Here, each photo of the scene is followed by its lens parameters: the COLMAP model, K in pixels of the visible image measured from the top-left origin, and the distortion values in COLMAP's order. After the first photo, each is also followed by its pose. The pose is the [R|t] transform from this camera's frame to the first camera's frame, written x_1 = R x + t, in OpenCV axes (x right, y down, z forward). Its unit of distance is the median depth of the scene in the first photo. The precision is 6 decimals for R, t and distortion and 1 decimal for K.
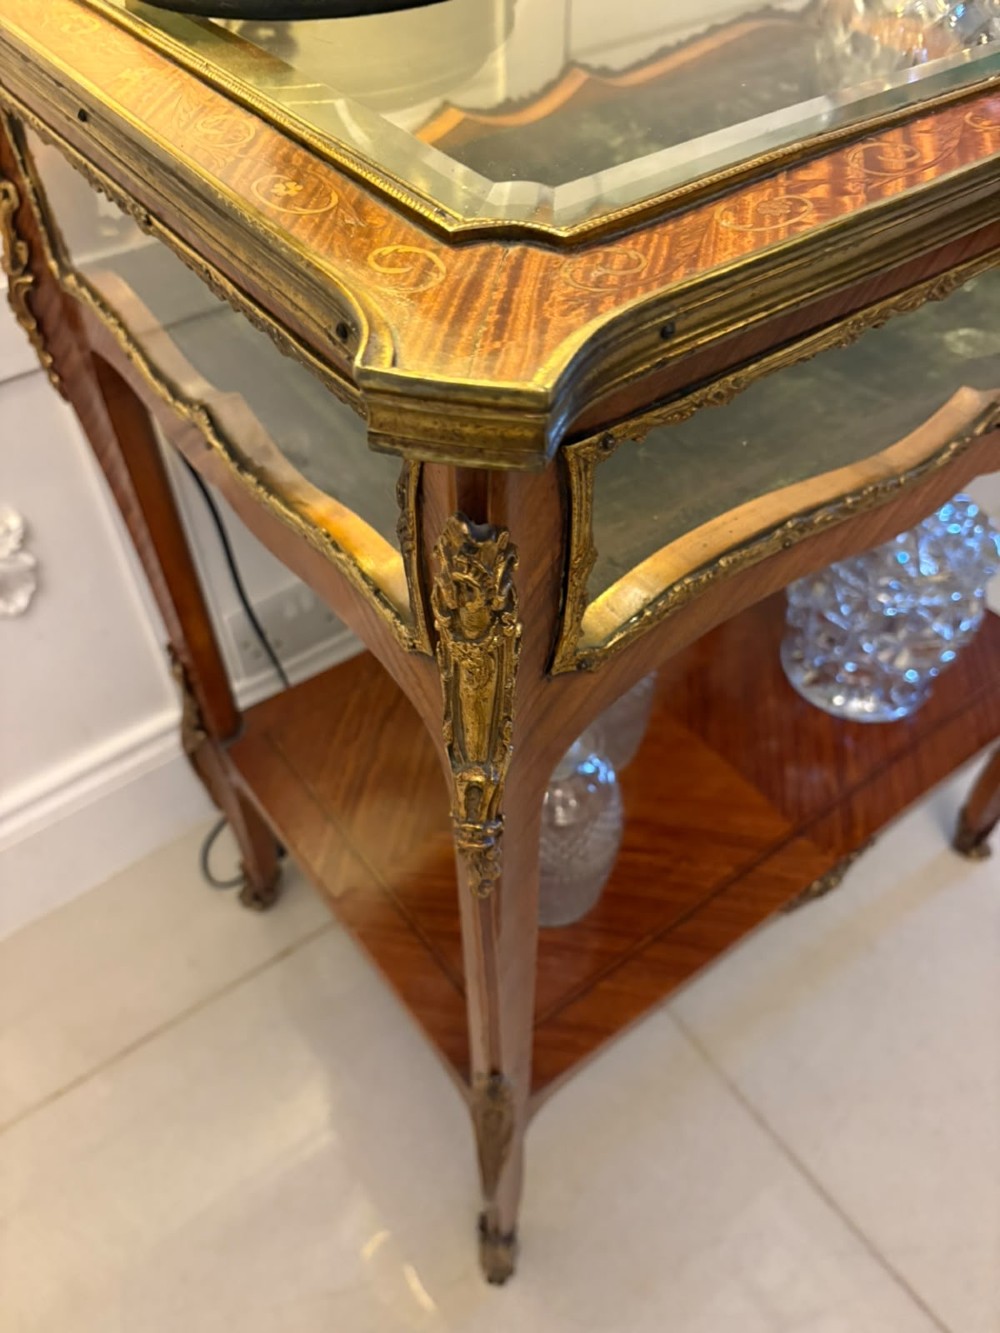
lens RADIAL K [[1038.1, 0, 492.1], [0, 1038.1, 676.0], [0, 0, 1]] dist [0.020932, -0.035524]
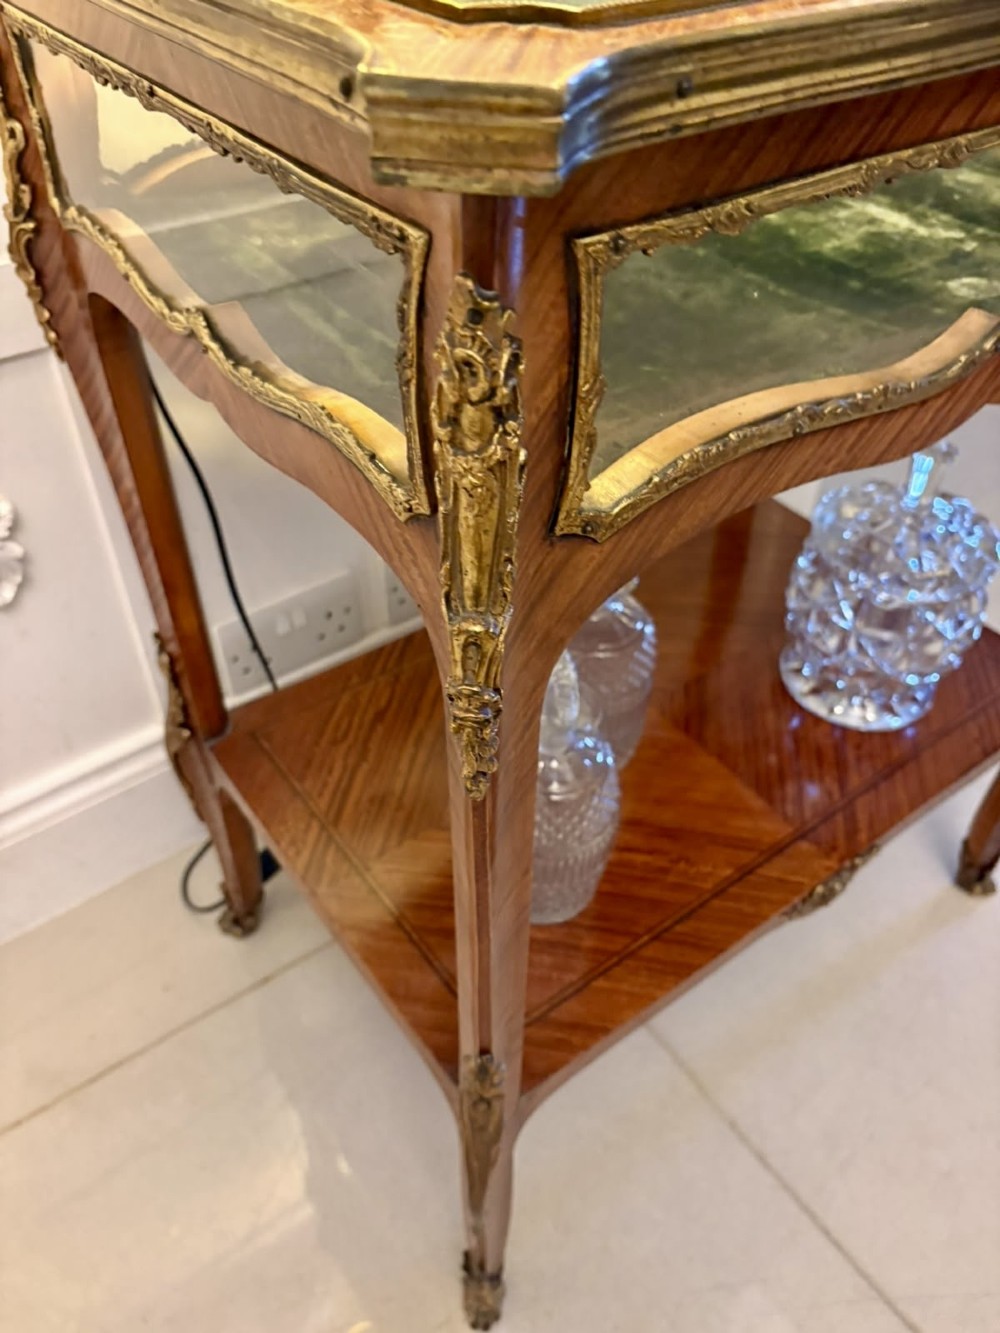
lens RADIAL K [[1038.1, 0, 490.4], [0, 1038.1, 683.6], [0, 0, 1]] dist [0.020932, -0.035524]
pose [[0.999848, 0.015858, 0.007295, -0.004567], [-0.015185, 0.996305, -0.084534, 0.154992], [-0.008608, 0.084411, 0.996394, 0.044337]]
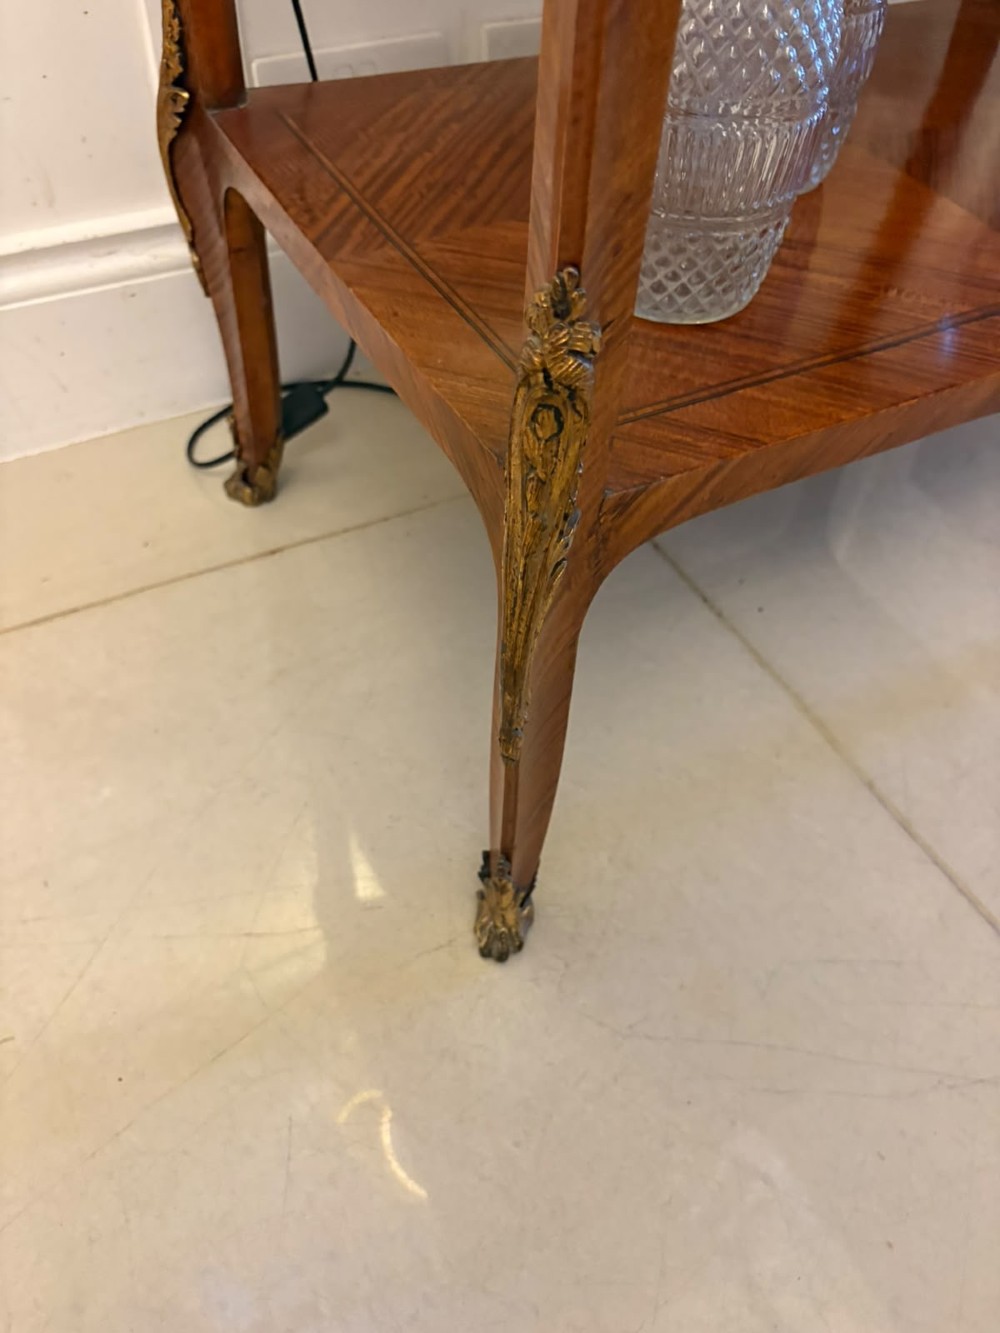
lens RADIAL K [[1038.1, 0, 502.0], [0, 1038.1, 658.3], [0, 0, 1]] dist [0.020932, -0.035524]
pose [[0.987919, 0.145107, -0.054402, 0.031736], [-0.145225, 0.989397, 0.001813, 0.683378], [0.054089, 0.006110, 0.998517, 0.580728]]
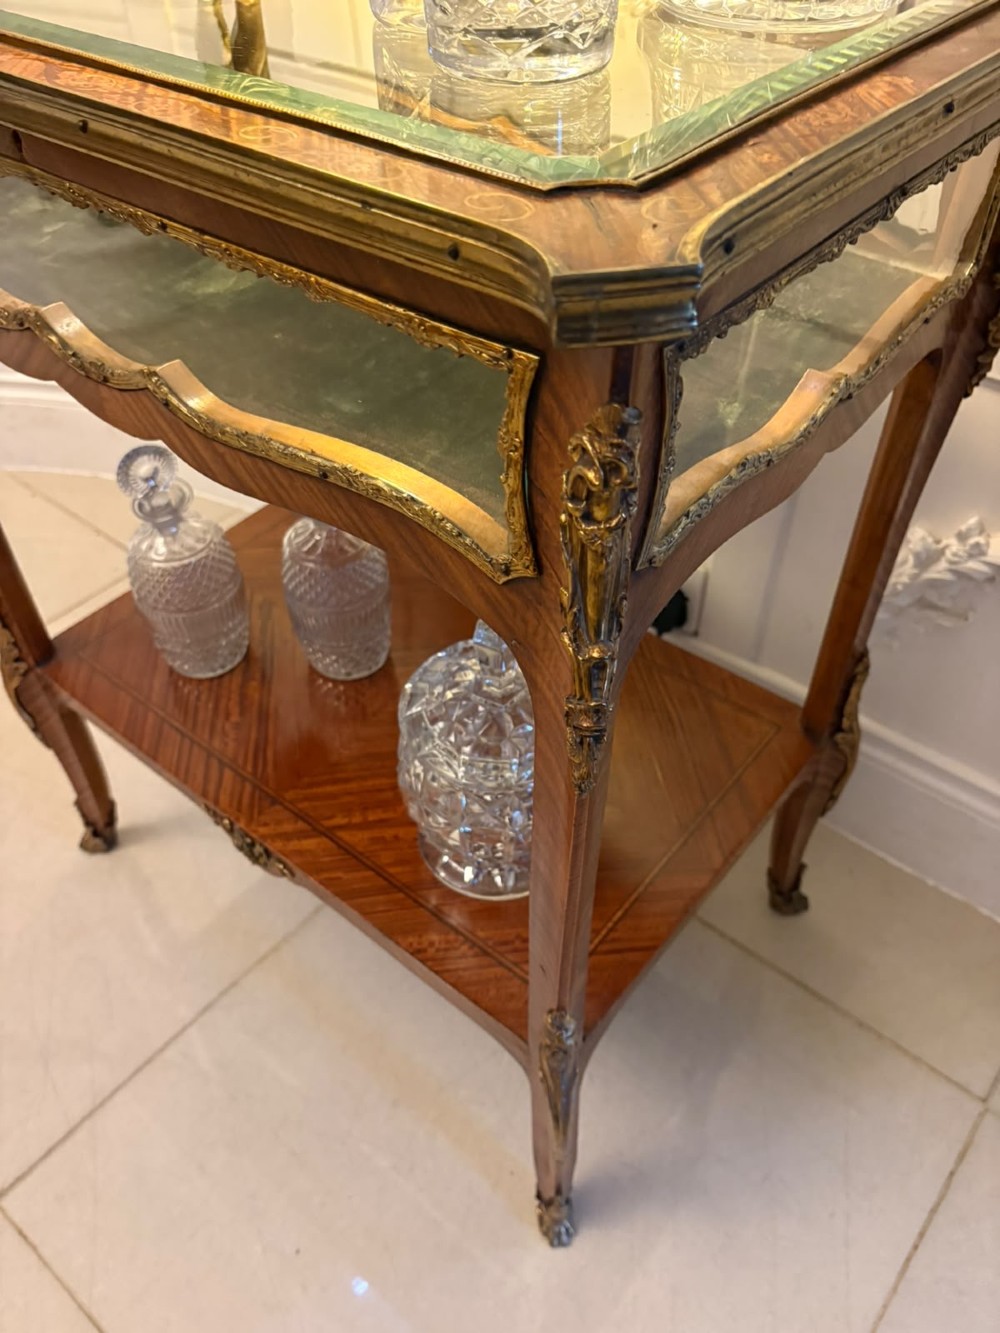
lens RADIAL K [[1038.1, 0, 499.8], [0, 1038.1, 680.1], [0, 0, 1]] dist [0.020932, -0.035524]
pose [[0.241450, 0.693122, -0.679178, 1.629979], [-0.718677, 0.598013, 0.354799, -0.774561], [0.652077, 0.402444, 0.642522, 0.671141]]
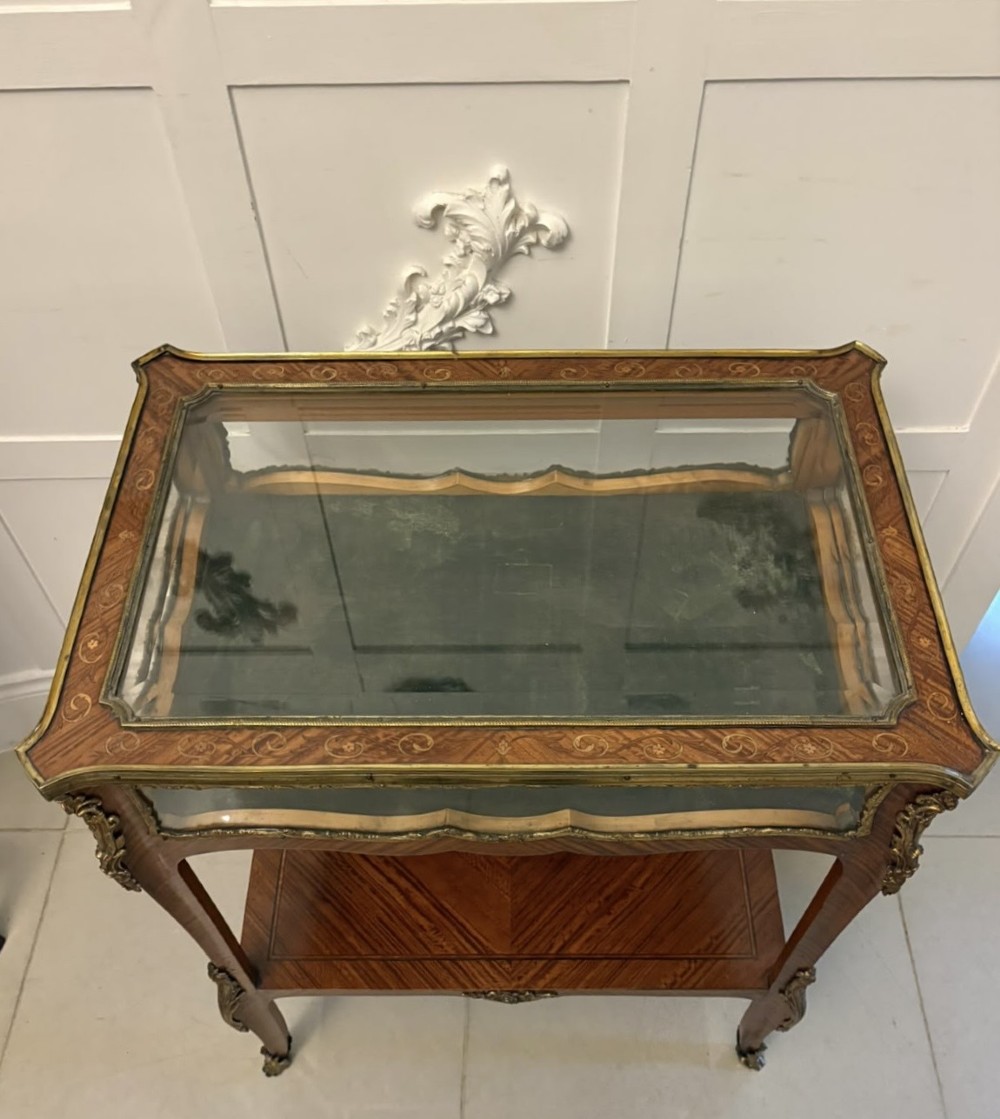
lens RADIAL K [[1074.6, 0, 499.8], [0, 1074.6, 683.7], [0, 0, 1]] dist [0.008869, 0.000000]
pose [[0.798136, 0.498739, -0.337991, 1.003423], [-0.443731, 0.866095, 0.230179, -0.905454], [0.407531, -0.033737, 0.912568, -0.693076]]
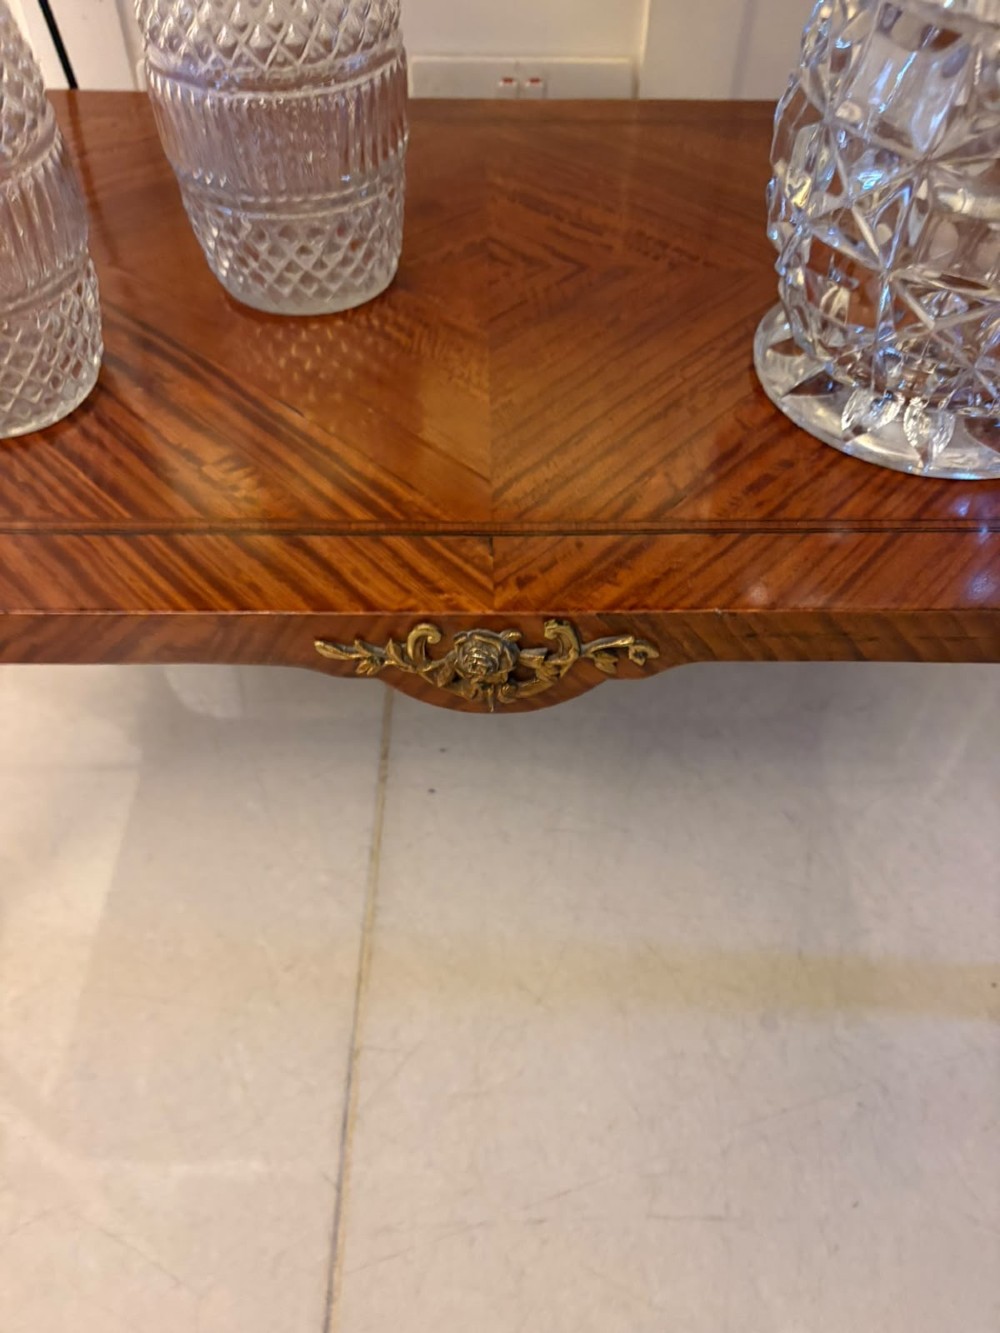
lens RADIAL K [[1038.1, 0, 502.9], [0, 1038.1, 660.2], [0, 0, 1]] dist [0.020932, -0.035524]
pose [[0.808122, 0.459363, -0.368679, 0.789604], [-0.456731, 0.883940, 0.100237, 0.245505], [0.371935, 0.087383, 0.924136, 0.998267]]
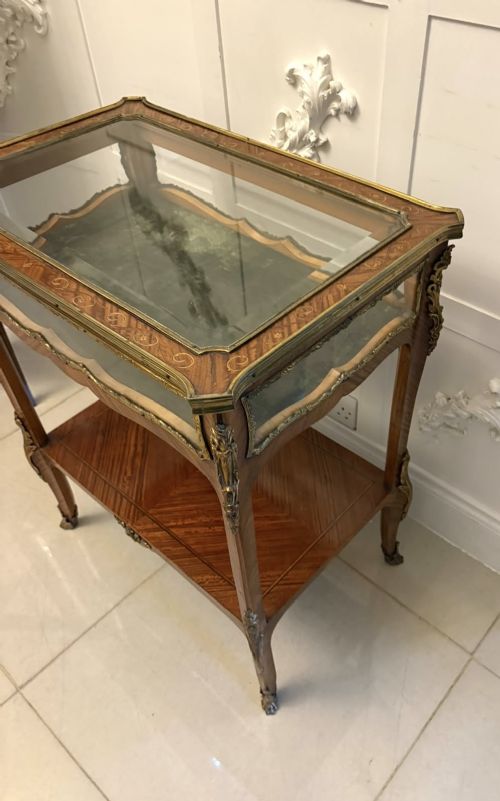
lens RADIAL K [[620.9, 0, 304.4], [0, 620.9, 409.9], [0, 0, 1]] dist [0.016719, -0.013378]
pose [[0.218575, 0.698310, -0.681607, 1.958567], [-0.718983, 0.587508, 0.371345, -1.307201], [0.659764, 0.408898, 0.630488, 0.380075]]
